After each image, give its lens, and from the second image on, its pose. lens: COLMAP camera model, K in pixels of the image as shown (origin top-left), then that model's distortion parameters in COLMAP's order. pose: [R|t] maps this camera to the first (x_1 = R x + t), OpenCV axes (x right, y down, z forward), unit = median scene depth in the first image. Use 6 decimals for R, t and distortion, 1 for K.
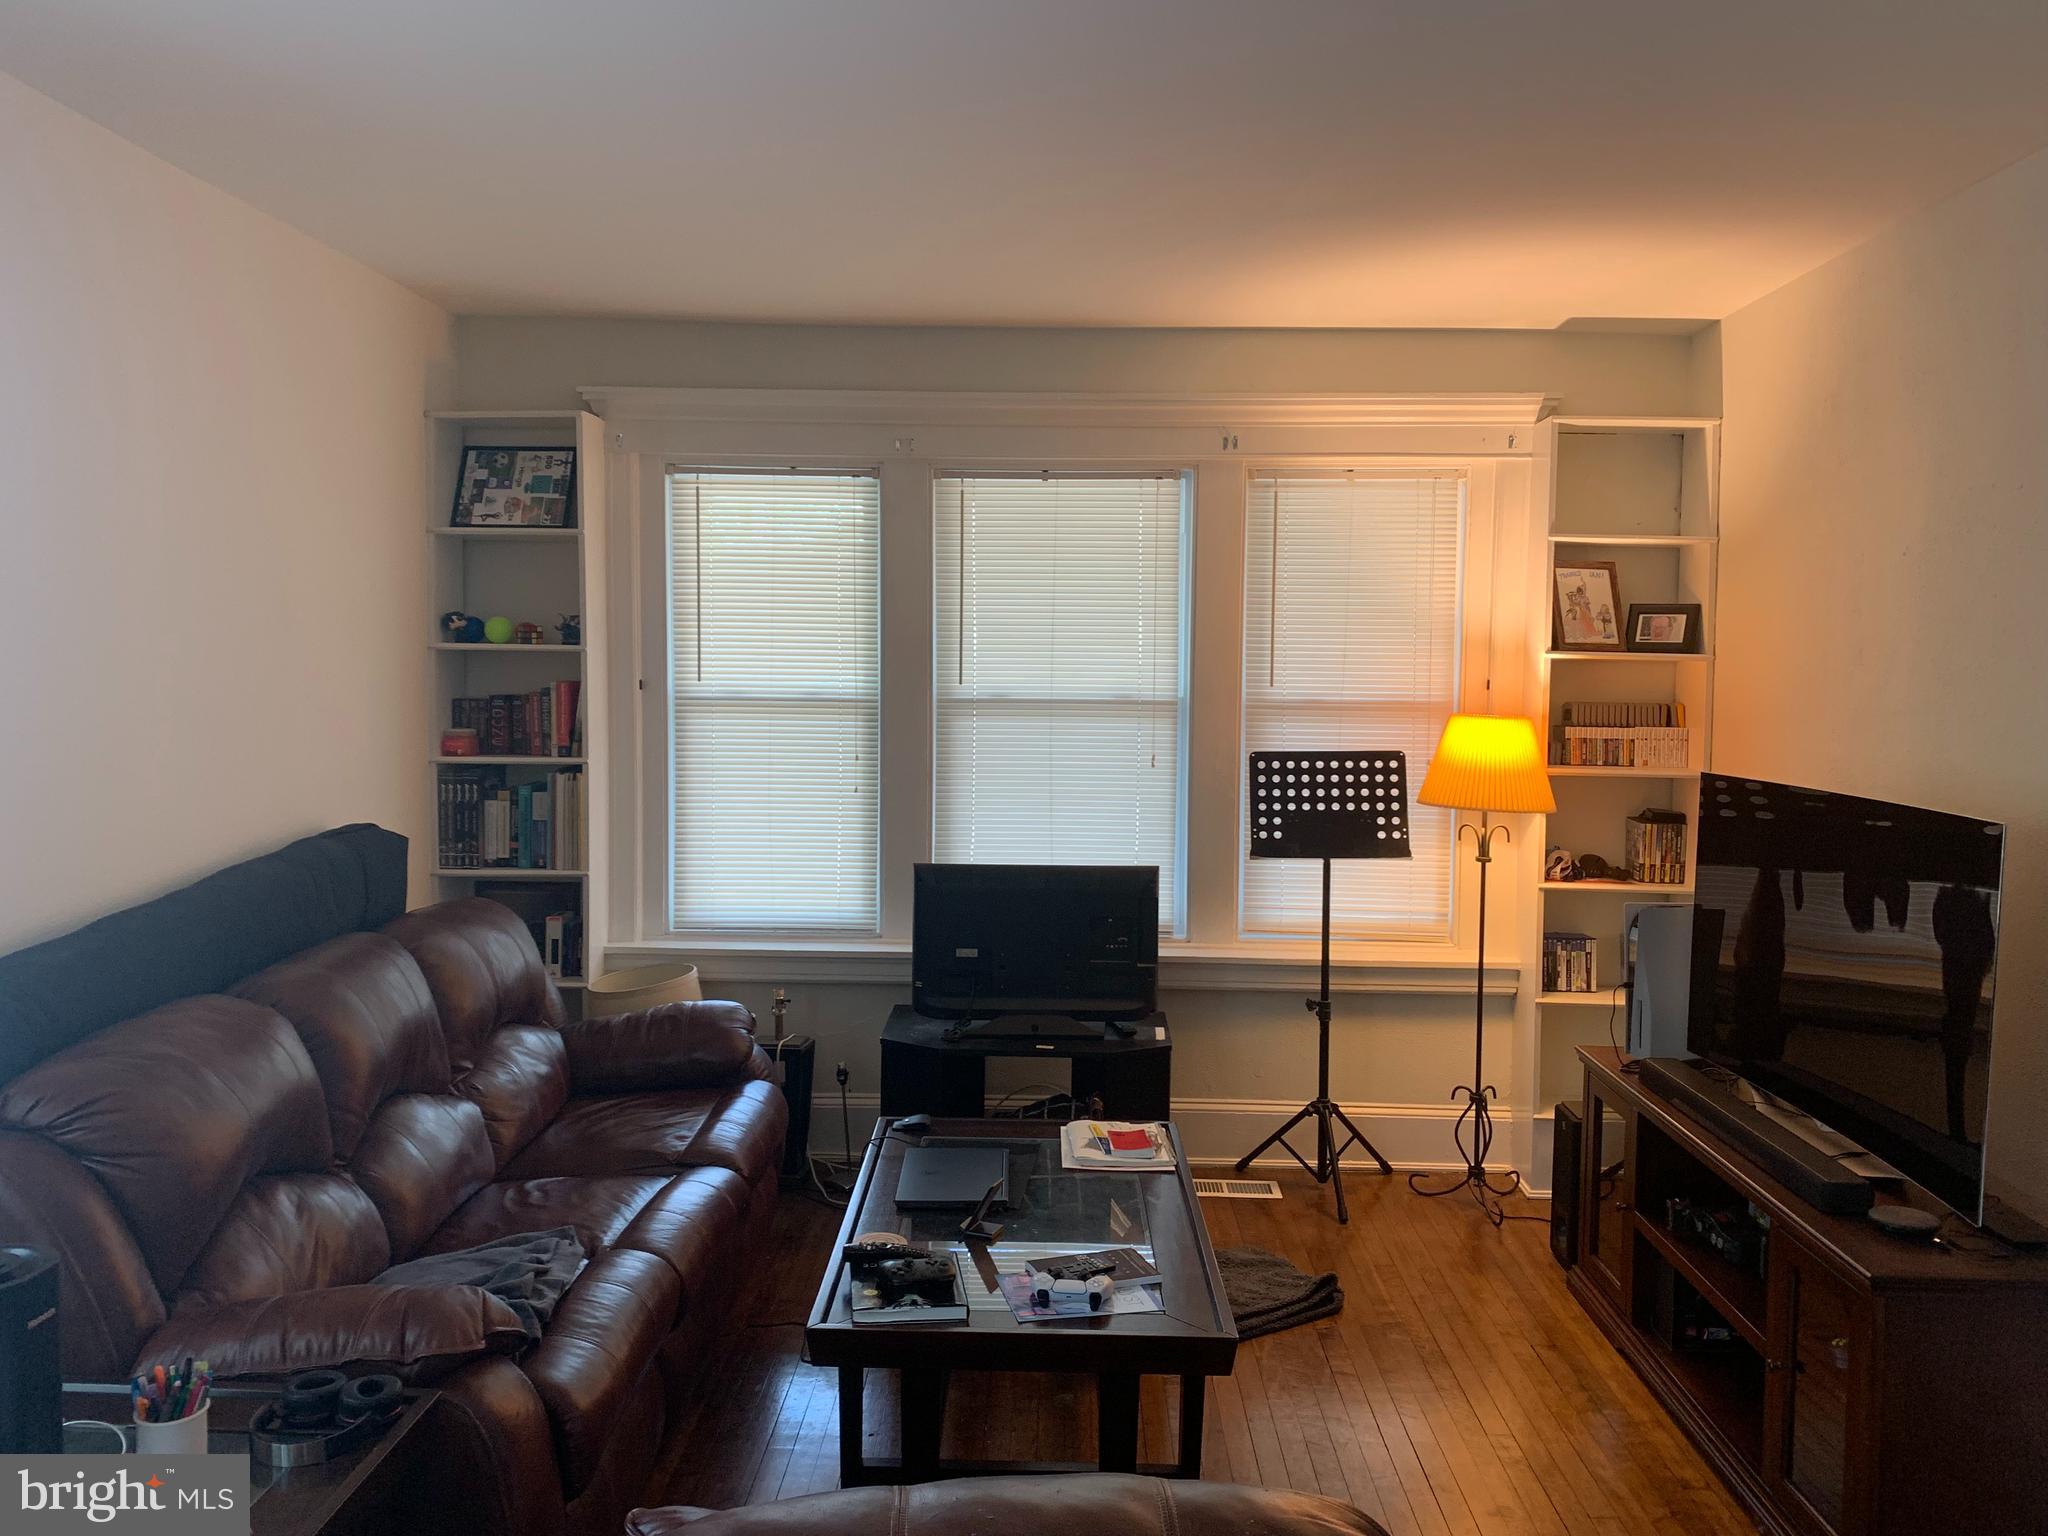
lens RADIAL K [[1578.6, 0, 1015.3], [0, 1578.6, 752.4], [0, 0, 1]] dist [-0.004382, -0.006854]
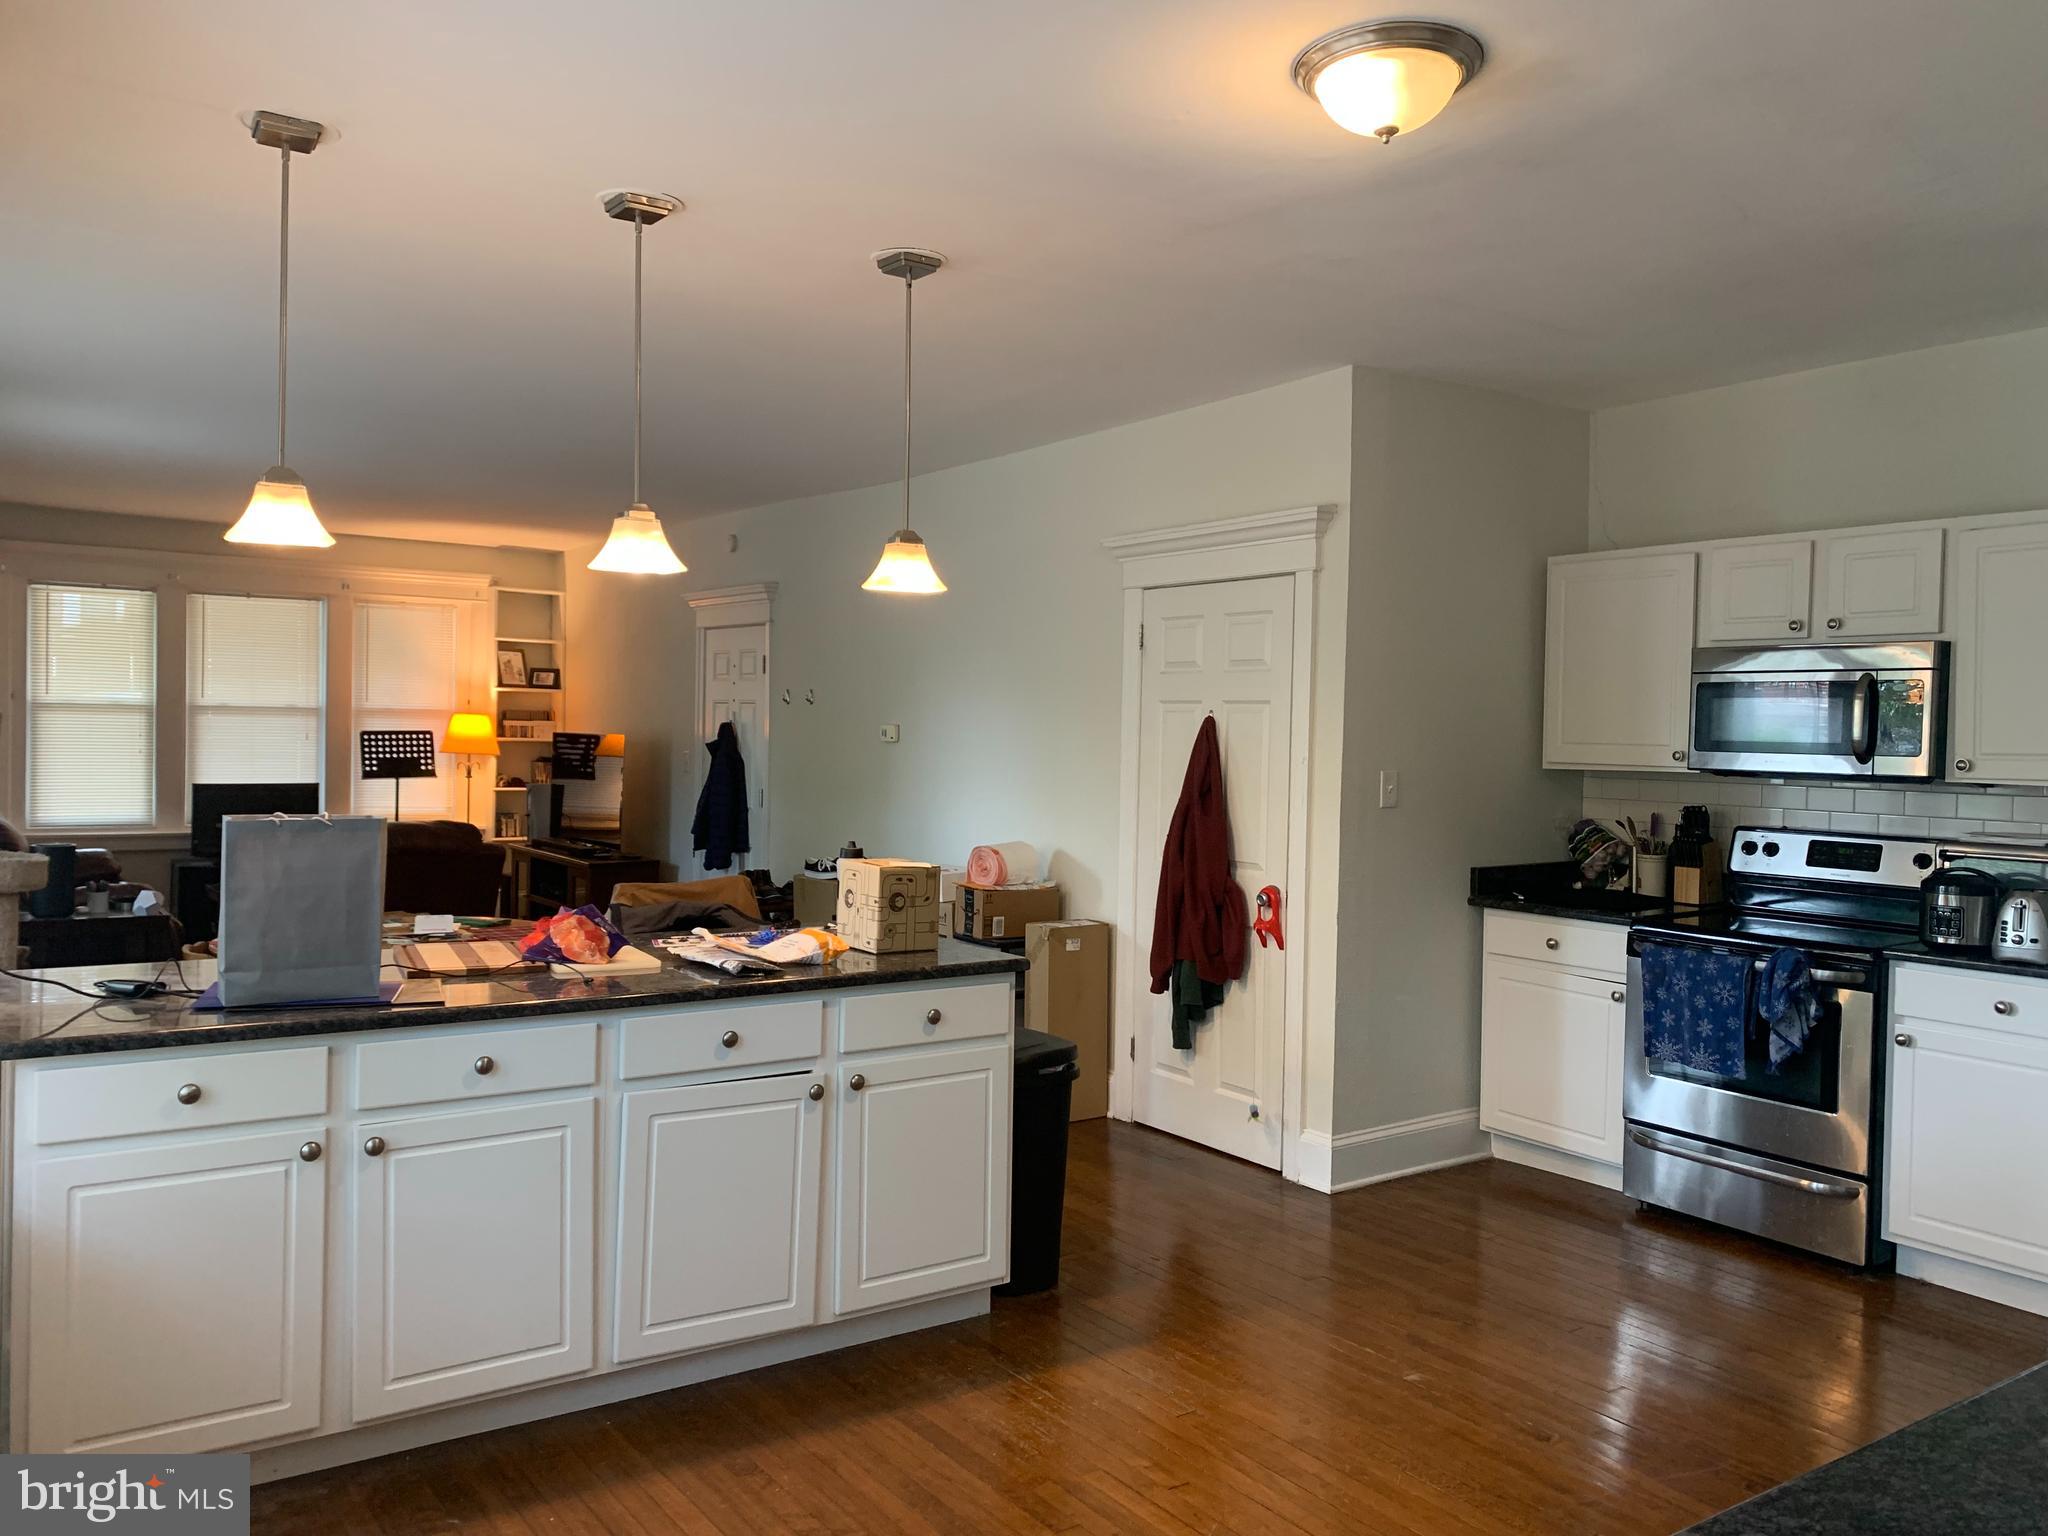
lens RADIAL K [[1578.6, 0, 1011.4], [0, 1578.6, 757.3], [0, 0, 1]] dist [-0.004382, -0.006854]
pose [[0.804978, -0.007606, 0.593256, -0.422857], [0.018259, 0.999762, -0.011958, 0.079174], [-0.593024, 0.020458, 0.804925, -1.295851]]
